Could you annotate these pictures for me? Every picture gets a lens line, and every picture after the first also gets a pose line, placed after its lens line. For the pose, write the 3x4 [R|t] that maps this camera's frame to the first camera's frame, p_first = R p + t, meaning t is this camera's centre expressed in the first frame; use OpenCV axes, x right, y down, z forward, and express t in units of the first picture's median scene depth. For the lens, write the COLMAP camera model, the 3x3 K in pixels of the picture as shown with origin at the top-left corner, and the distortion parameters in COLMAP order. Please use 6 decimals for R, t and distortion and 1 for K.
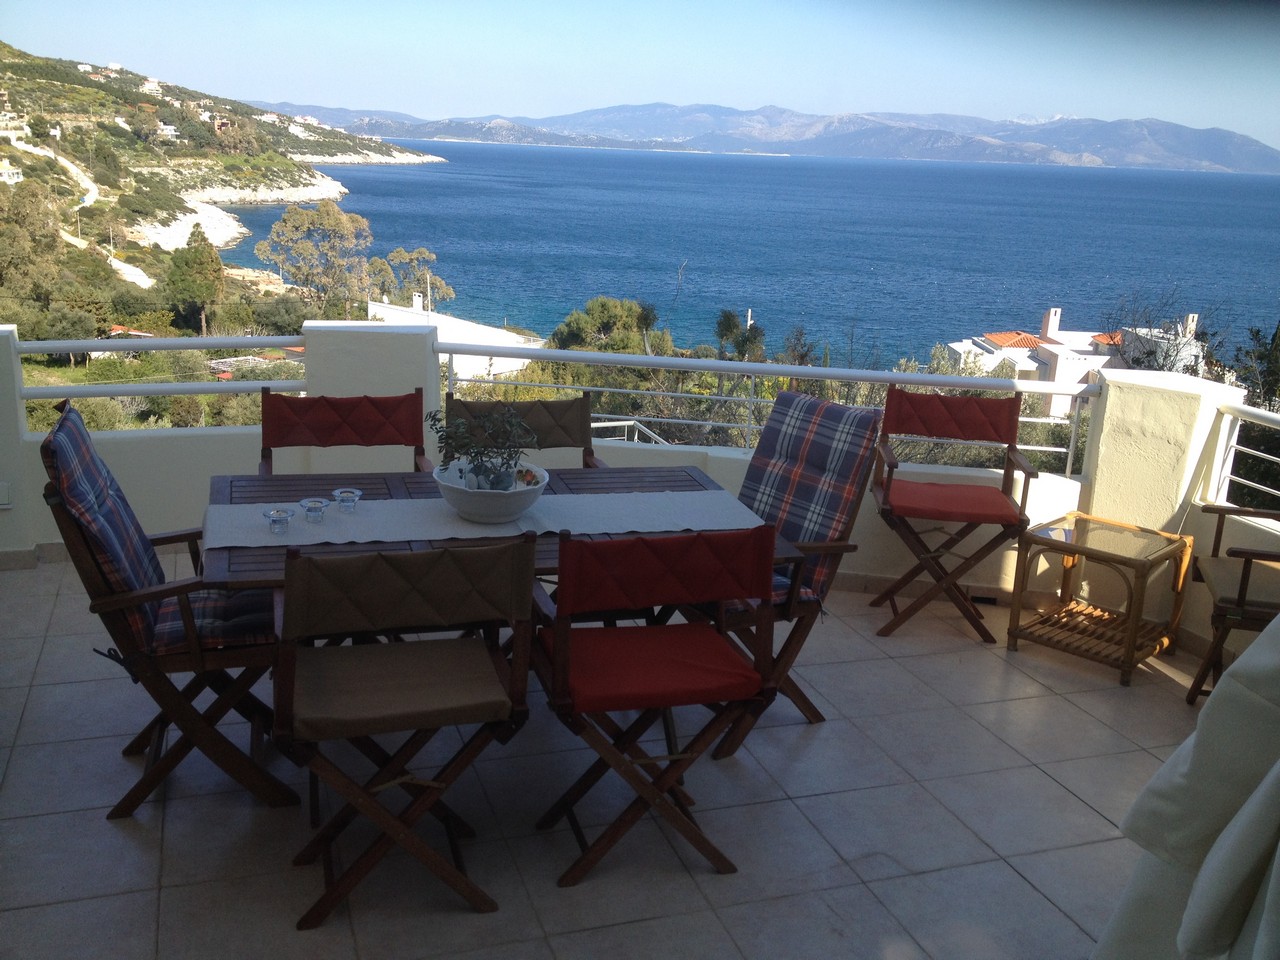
lens RADIAL K [[1196.4, 0, 641.1], [0, 1196.4, 499.3], [0, 0, 1]] dist [0.032688, 0.000000]
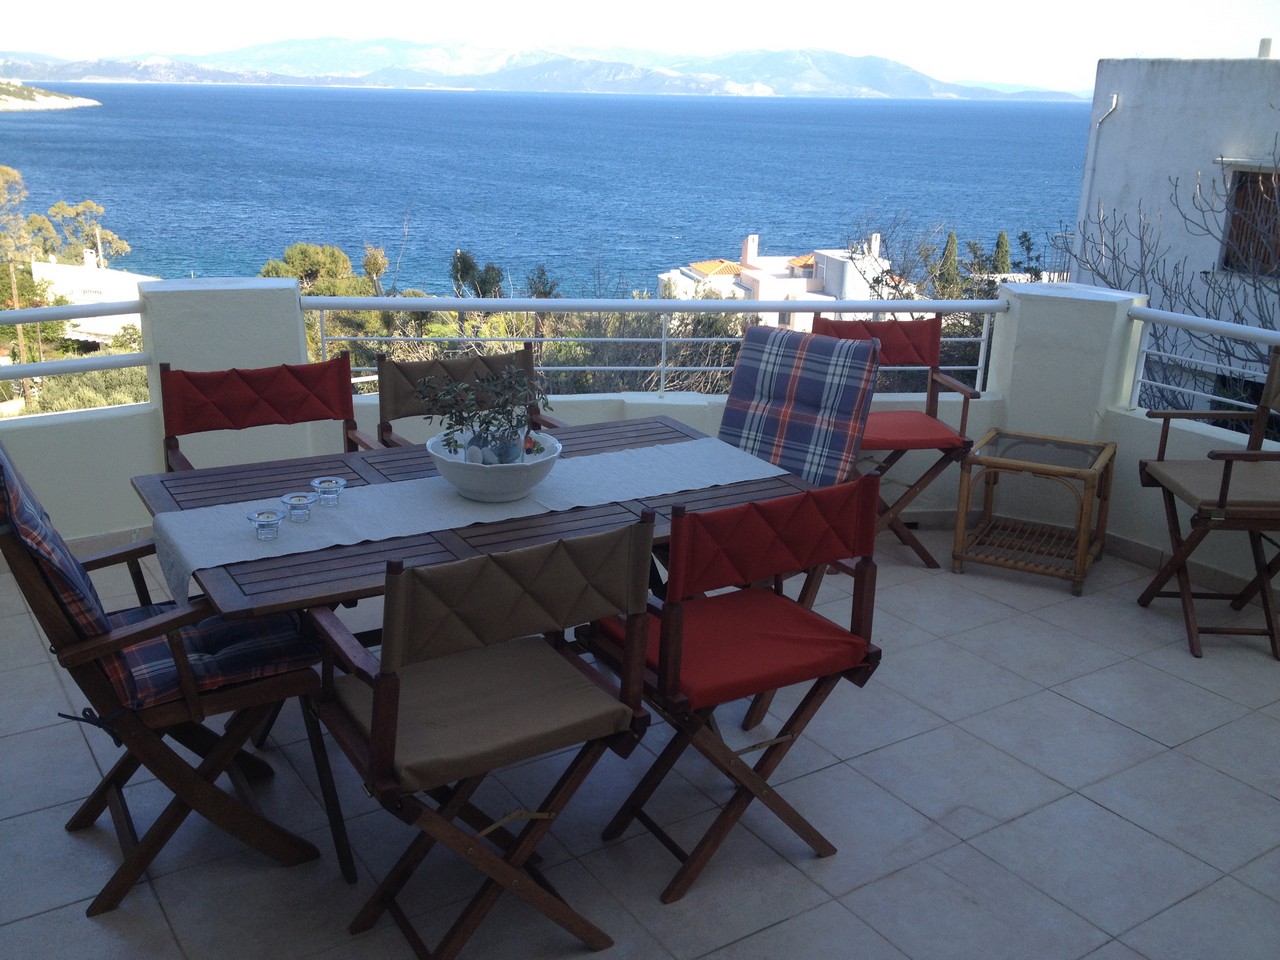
lens RADIAL K [[1196.4, 0, 631.4], [0, 1196.4, 504.3], [0, 0, 1]] dist [0.032688, 0.000000]
pose [[0.968889, -0.101330, 0.225803, -0.151874], [0.089371, 0.994029, 0.062595, -0.015560], [-0.230798, -0.040467, 0.972160, 0.091900]]
